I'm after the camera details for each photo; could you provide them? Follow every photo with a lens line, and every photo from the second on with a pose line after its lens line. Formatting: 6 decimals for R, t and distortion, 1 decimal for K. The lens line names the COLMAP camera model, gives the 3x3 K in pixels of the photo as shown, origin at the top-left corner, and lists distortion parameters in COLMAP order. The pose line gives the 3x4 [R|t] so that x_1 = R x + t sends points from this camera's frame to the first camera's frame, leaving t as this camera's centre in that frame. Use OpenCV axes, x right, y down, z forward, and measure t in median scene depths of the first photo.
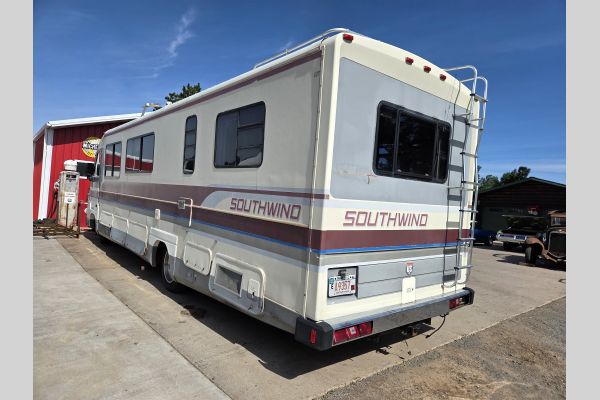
lens RADIAL K [[362.5, 0, 288.9], [0, 362.5, 196.3], [0, 0, 1]] dist [0.052326, -0.049768]
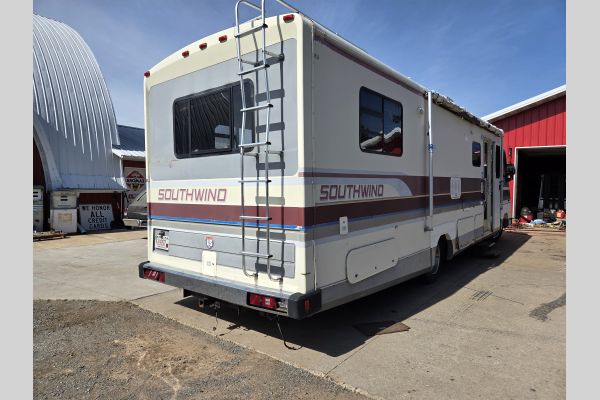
lens RADIAL K [[347.1, 0, 289.2], [0, 347.1, 191.2], [0, 0, 1]] dist [0.058058, -0.044024]
pose [[0.214667, -0.061498, -0.974749, 1.418658], [0.021200, 0.998074, -0.058300, 0.123044], [0.976457, -0.008150, 0.215557, 1.067001]]
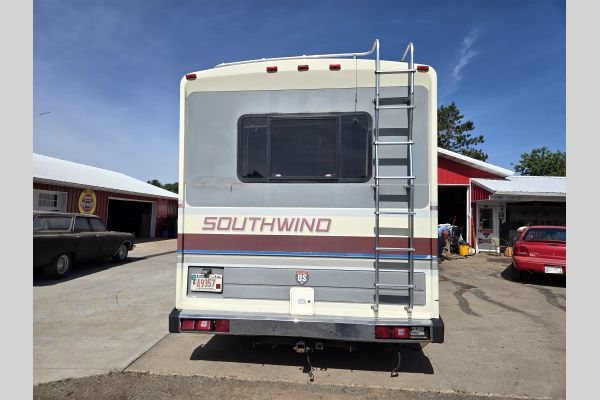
lens RADIAL K [[347.1, 0, 289.2], [0, 347.1, 191.2], [0, 0, 1]] dist [0.058058, -0.044024]
pose [[0.700757, -0.101844, -0.706093, 1.013386], [0.034539, 0.993440, -0.109012, 0.079276], [0.712564, 0.052003, 0.699678, 0.362139]]
